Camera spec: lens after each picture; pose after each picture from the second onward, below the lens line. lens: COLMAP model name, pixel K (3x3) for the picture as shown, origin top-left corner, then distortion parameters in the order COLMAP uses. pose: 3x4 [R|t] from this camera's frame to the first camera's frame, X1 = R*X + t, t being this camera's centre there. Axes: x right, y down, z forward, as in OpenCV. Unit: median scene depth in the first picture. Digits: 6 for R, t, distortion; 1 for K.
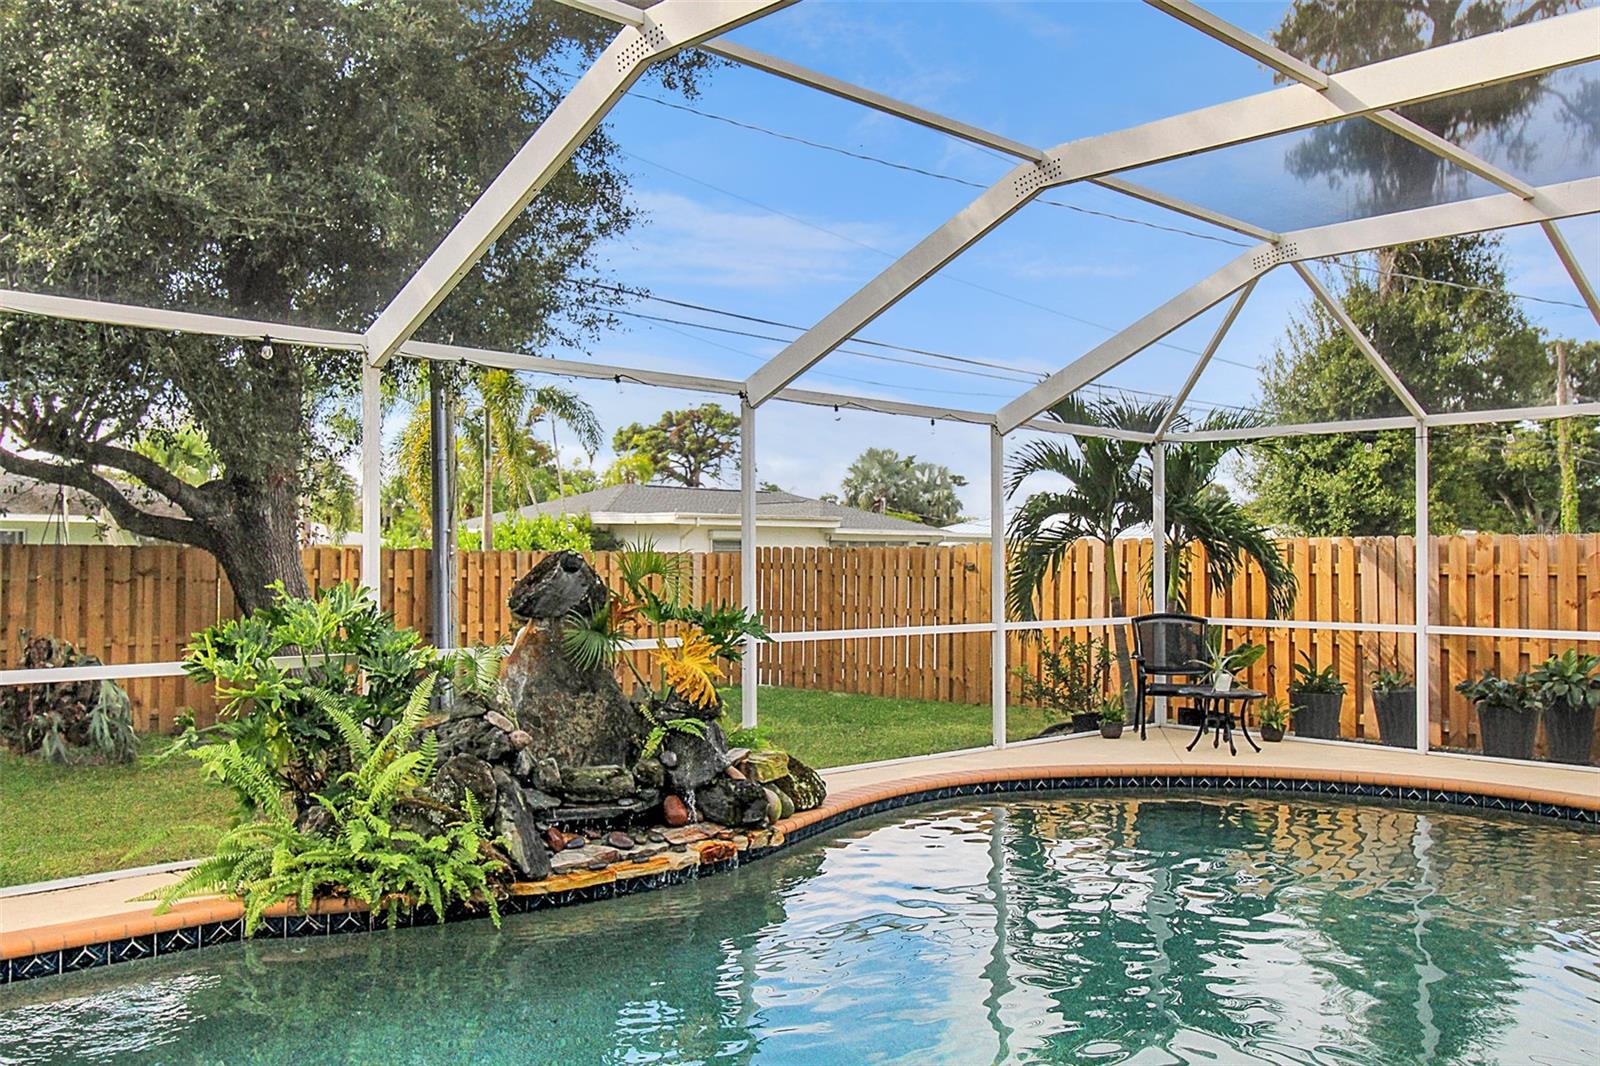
lens RADIAL K [[1357.9, 0, 800.0], [0, 1357.9, 533.0], [0, 0, 1]] dist [0.005150, 0.003689]
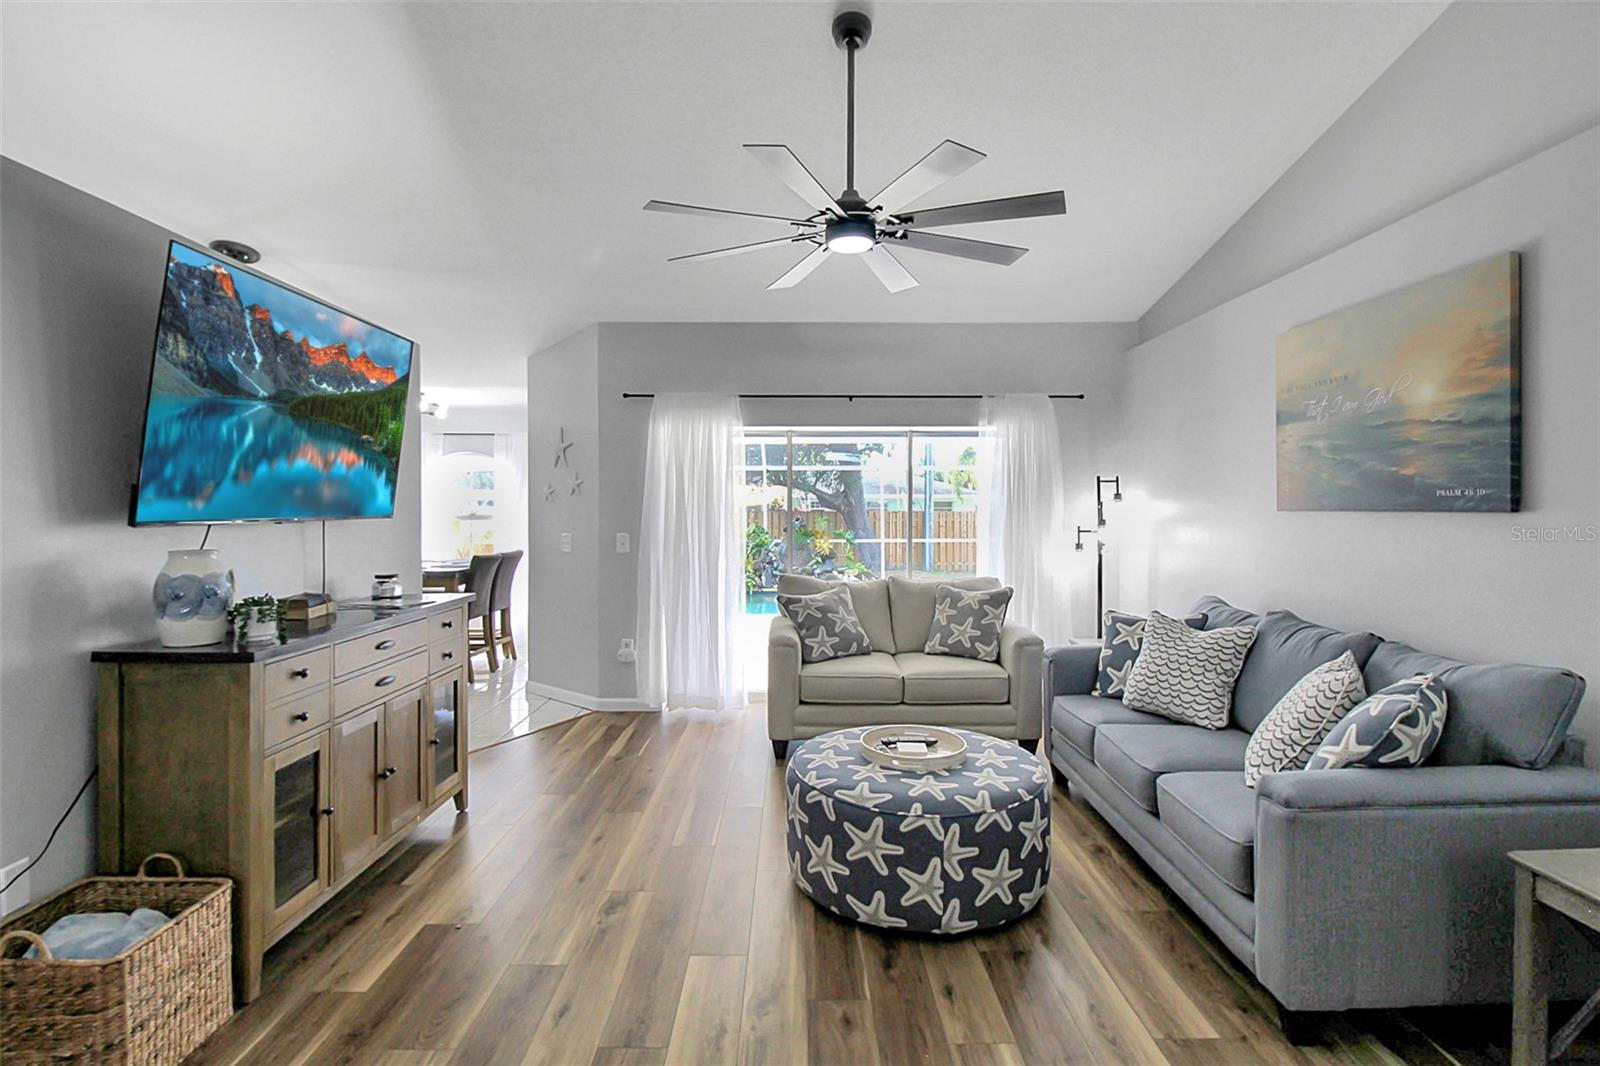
lens RADIAL K [[776.5, 0, 806.1], [0, 776.5, 511.6], [0, 0, 1]] dist [-0.001715, -0.010910]
pose [[0.734408, -0.003052, -0.678701, 0.847751], [0.018185, 0.999719, 0.015182, -0.021335], [0.678464, -0.023492, 0.734258, -0.421065]]
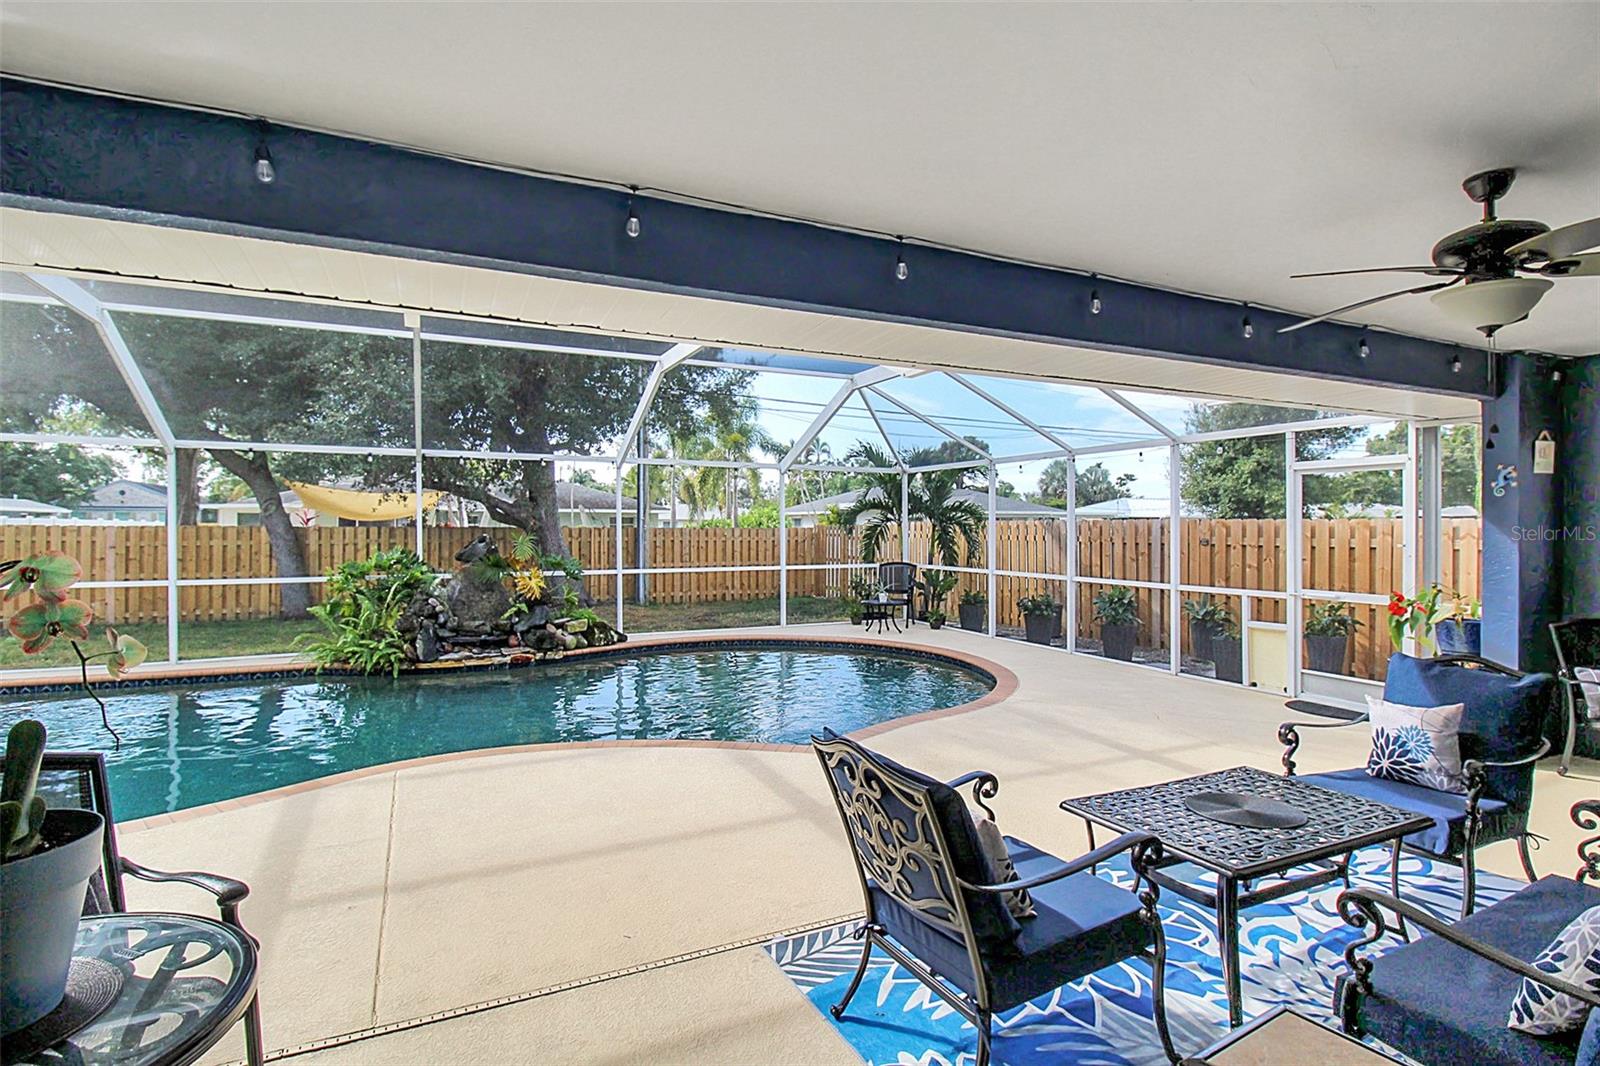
lens RADIAL K [[780.2, 0, 806.1], [0, 780.2, 530.0], [0, 0, 1]] dist [-0.001861, -0.016333]
pose [[0.953736, -0.002189, -0.300638, 0.471700], [0.009360, 0.999705, 0.022414, -0.012324], [0.300501, -0.024191, 0.953475, -0.097515]]
